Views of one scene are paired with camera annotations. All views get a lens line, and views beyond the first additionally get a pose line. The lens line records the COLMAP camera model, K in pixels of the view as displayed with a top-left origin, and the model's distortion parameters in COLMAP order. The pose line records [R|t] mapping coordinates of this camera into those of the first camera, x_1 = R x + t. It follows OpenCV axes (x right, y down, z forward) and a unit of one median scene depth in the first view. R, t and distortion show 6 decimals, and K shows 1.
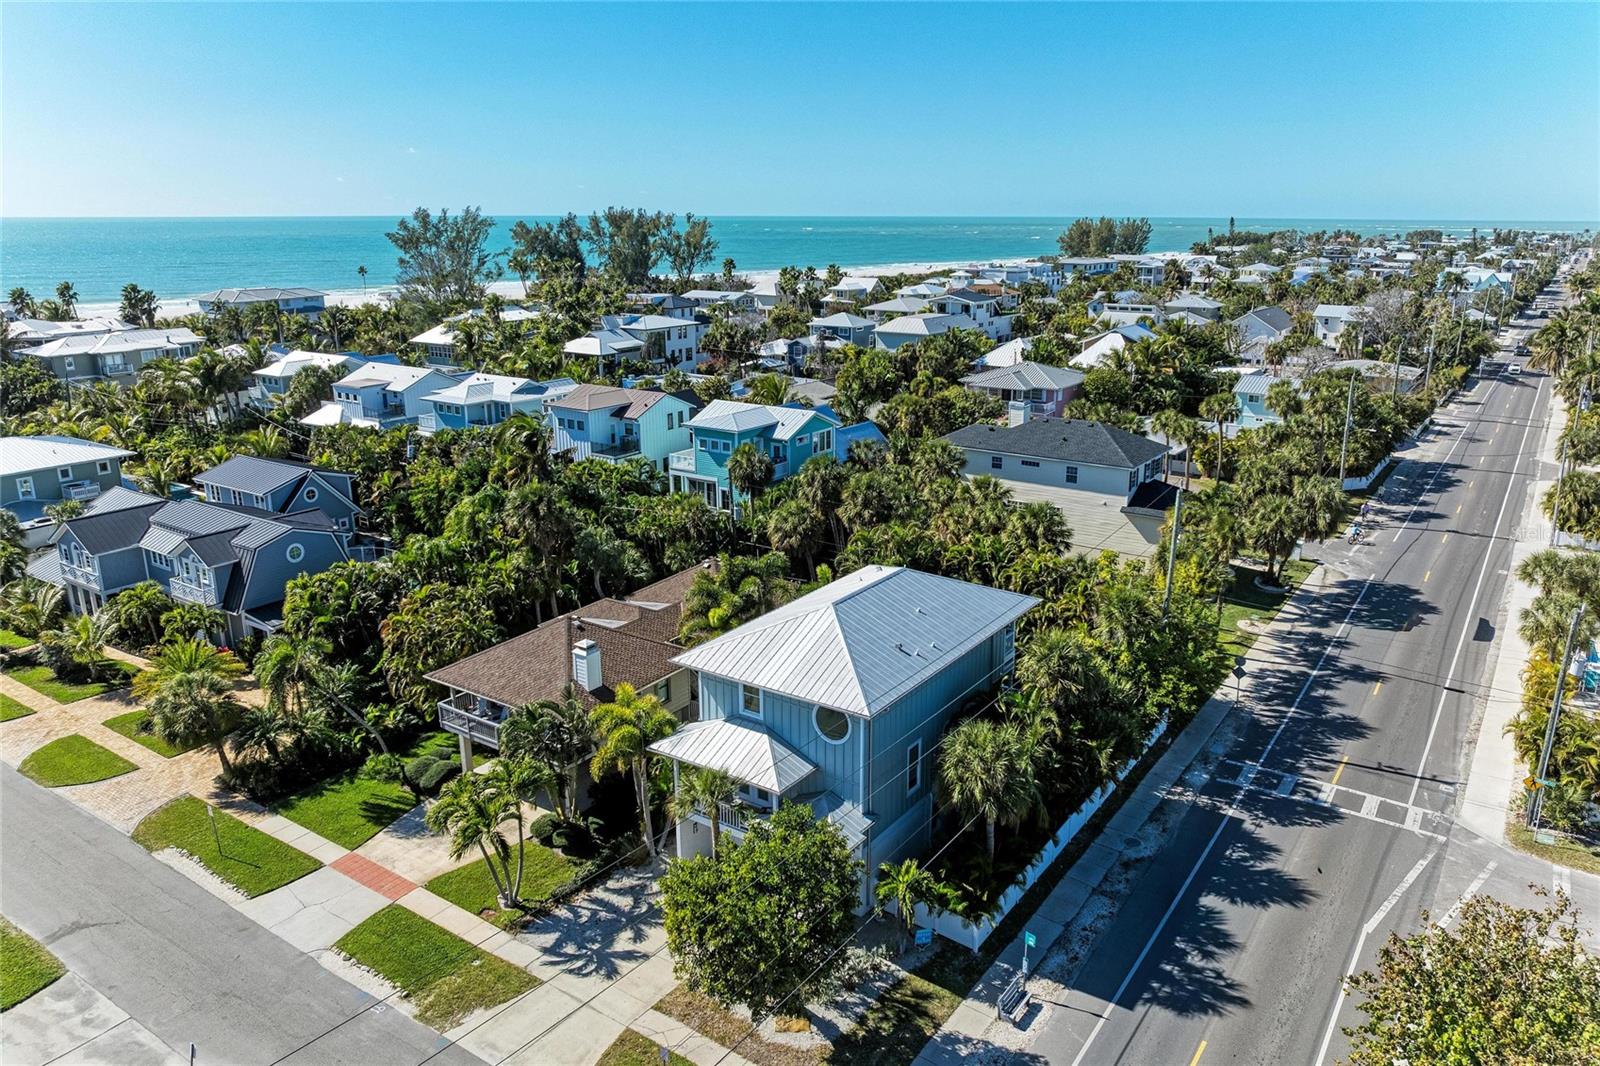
lens RADIAL K [[1134.8, 0, 806.9], [0, 1134.8, 533.0], [0, 0, 1]] dist [-0.000969, -0.028803]
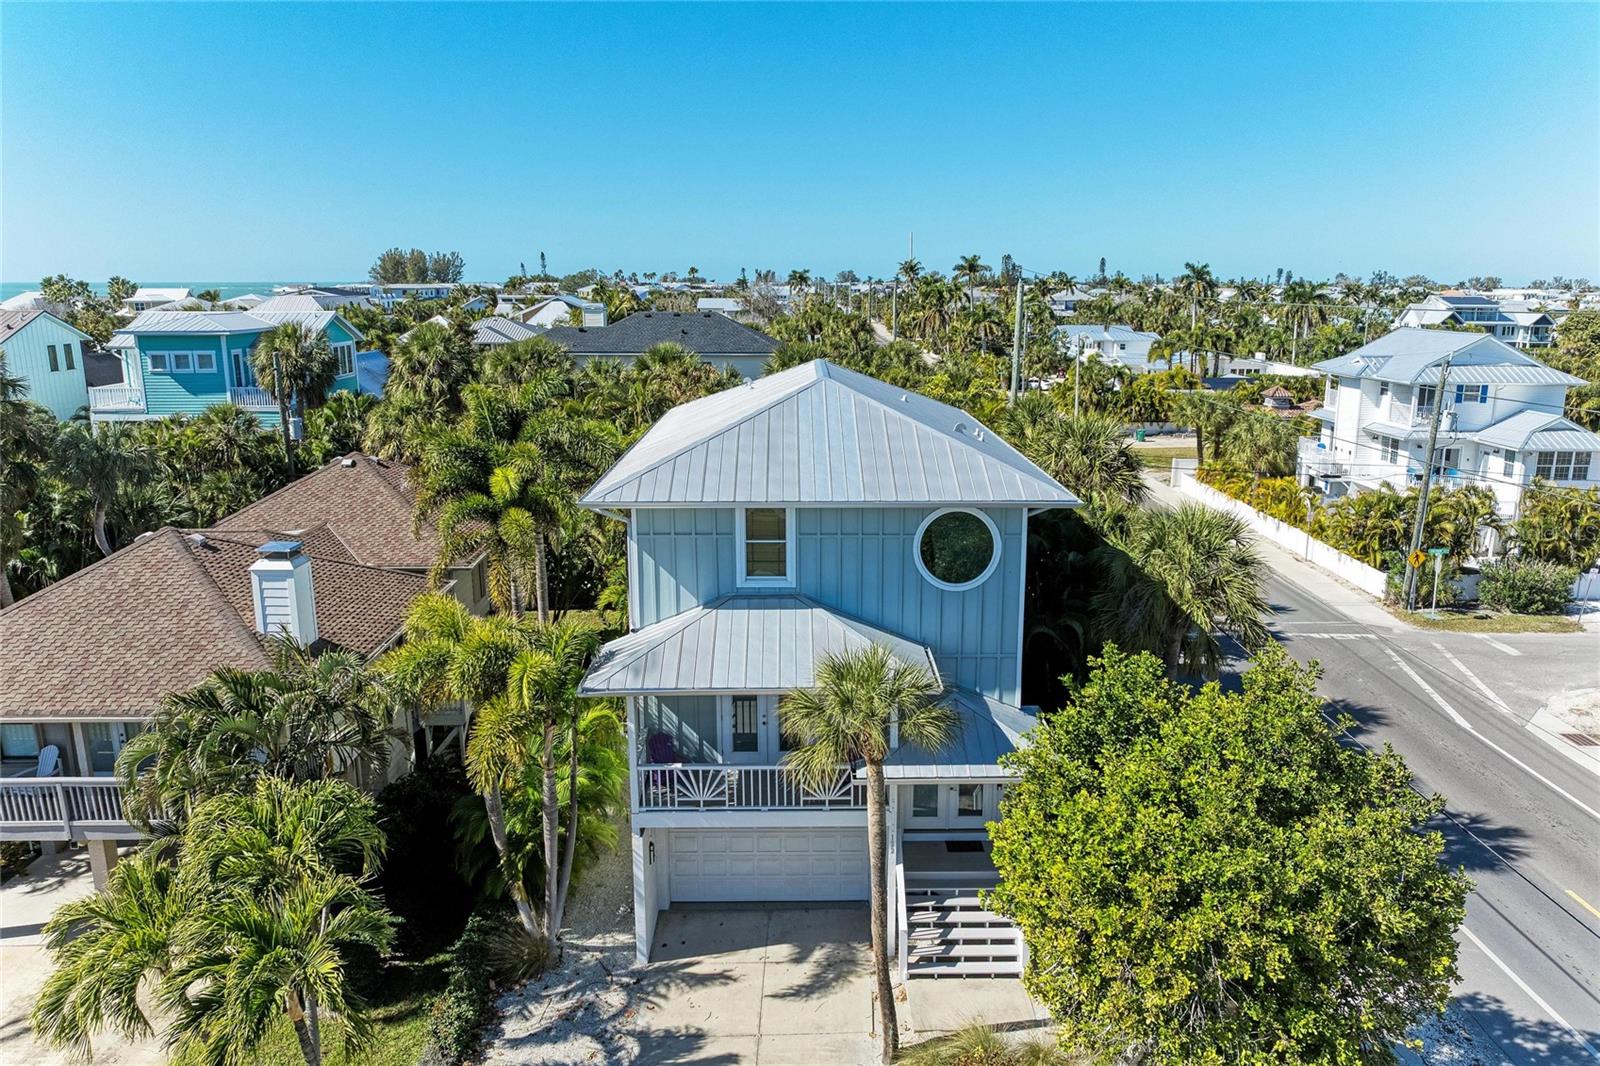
lens RADIAL K [[1134.8, 0, 806.9], [0, 1134.8, 533.0], [0, 0, 1]] dist [-0.000969, -0.028803]
pose [[0.812950, -0.124947, 0.568772, -0.171866], [0.159974, 0.987050, -0.011818, 0.080577], [-0.559930, 0.100596, 0.822411, 0.312891]]
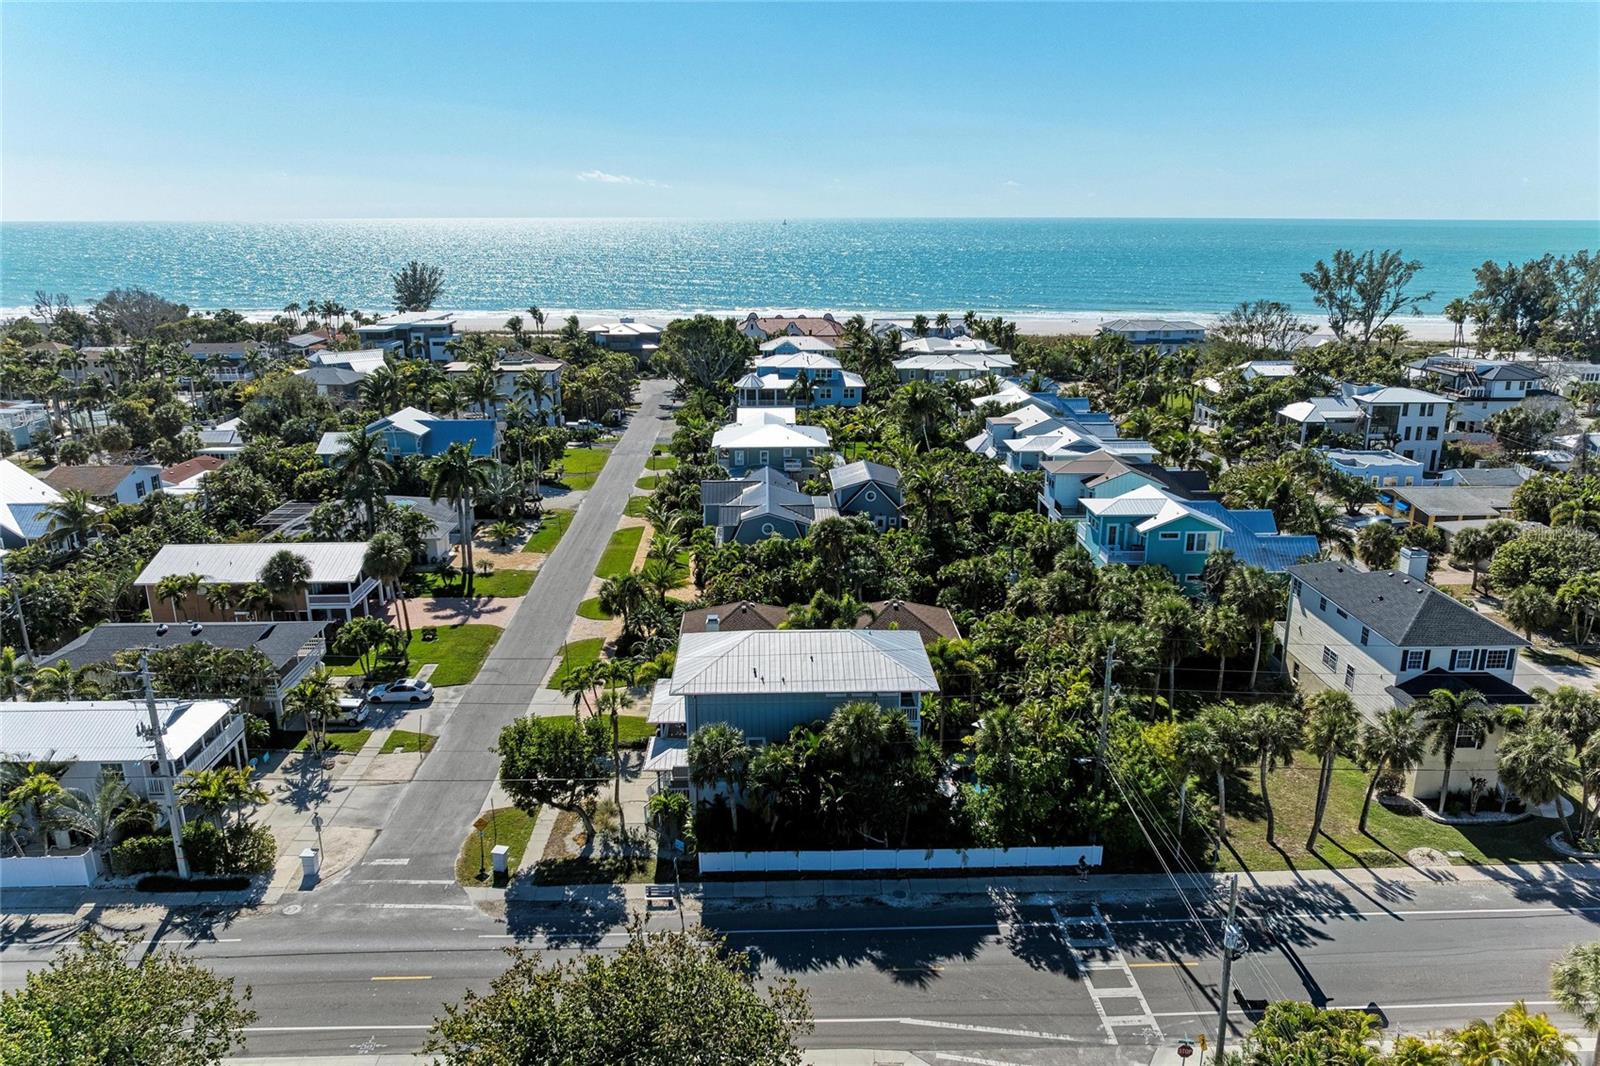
lens RADIAL K [[1134.8, 0, 806.9], [0, 1134.8, 533.0], [0, 0, 1]] dist [-0.000969, -0.028803]
pose [[0.577638, 0.220489, -0.785951, 0.674403], [-0.218075, 0.969517, 0.111711, -0.135972], [0.786624, 0.106868, 0.608113, 0.077541]]
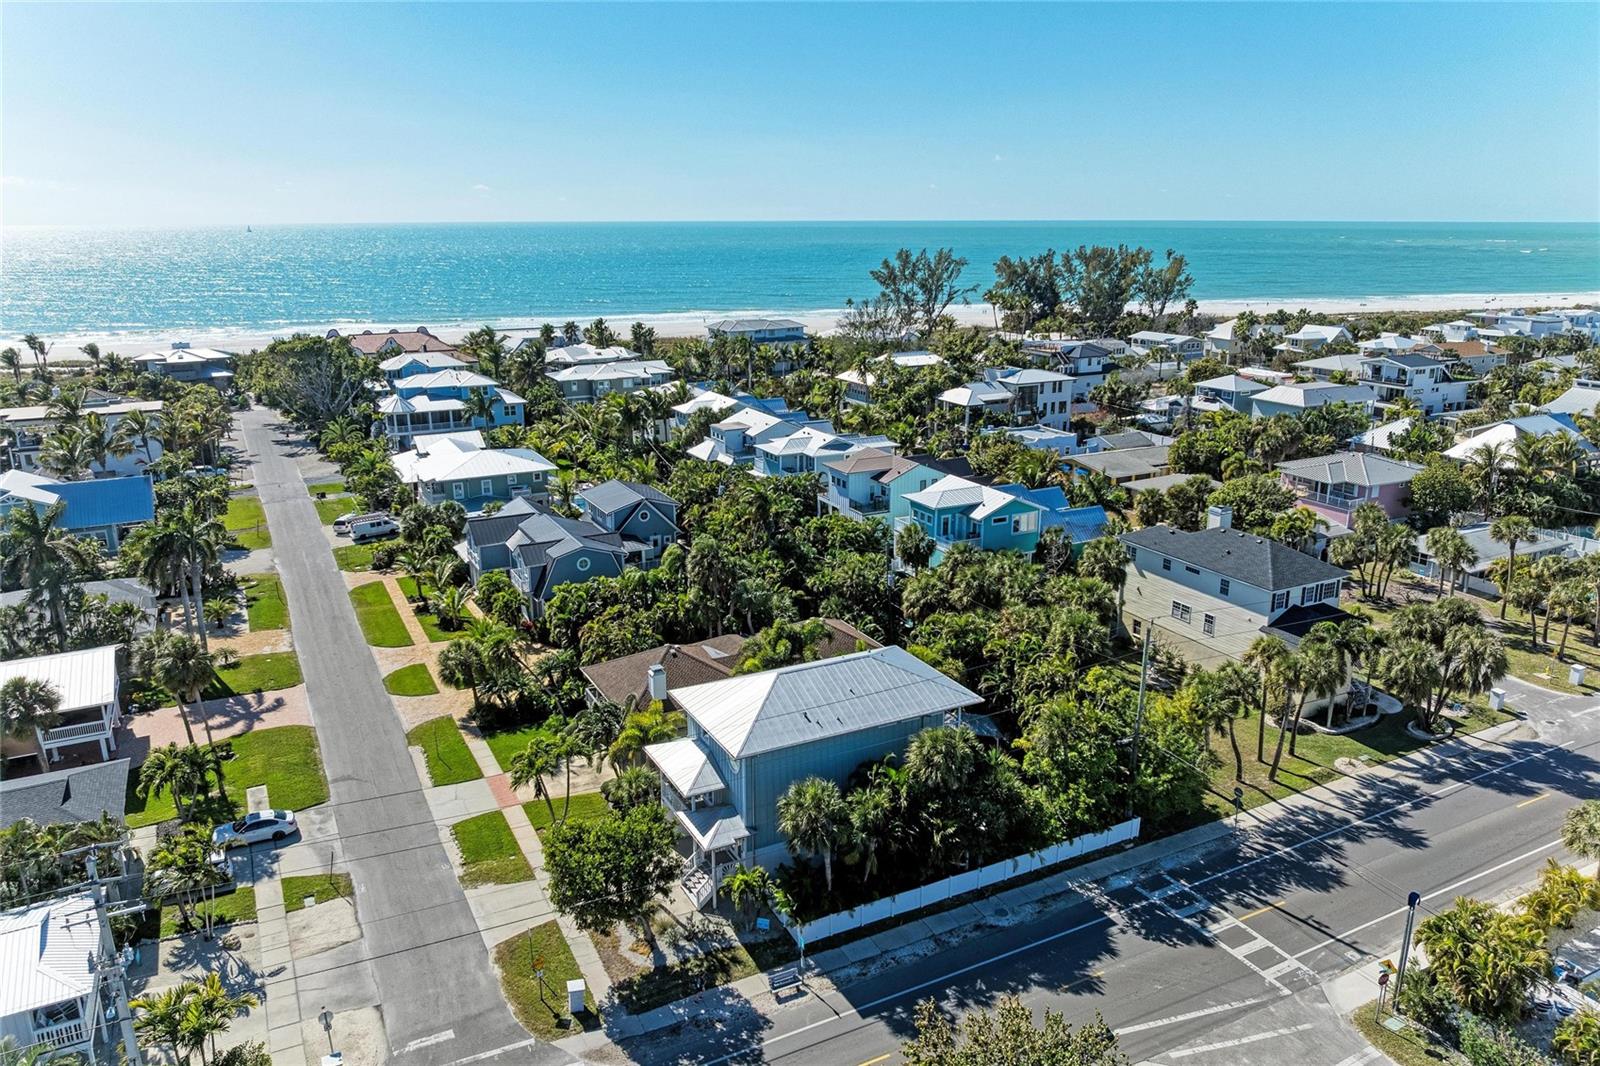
lens RADIAL K [[1128.7, 0, 800.0], [0, 1128.7, 533.0], [0, 0, 1]] dist [-0.002736, -0.036066]
pose [[0.876206, 0.128130, -0.464591, 0.367378], [-0.126888, 0.991331, 0.034092, -0.086558], [0.464932, 0.029079, 0.884869, -0.107456]]
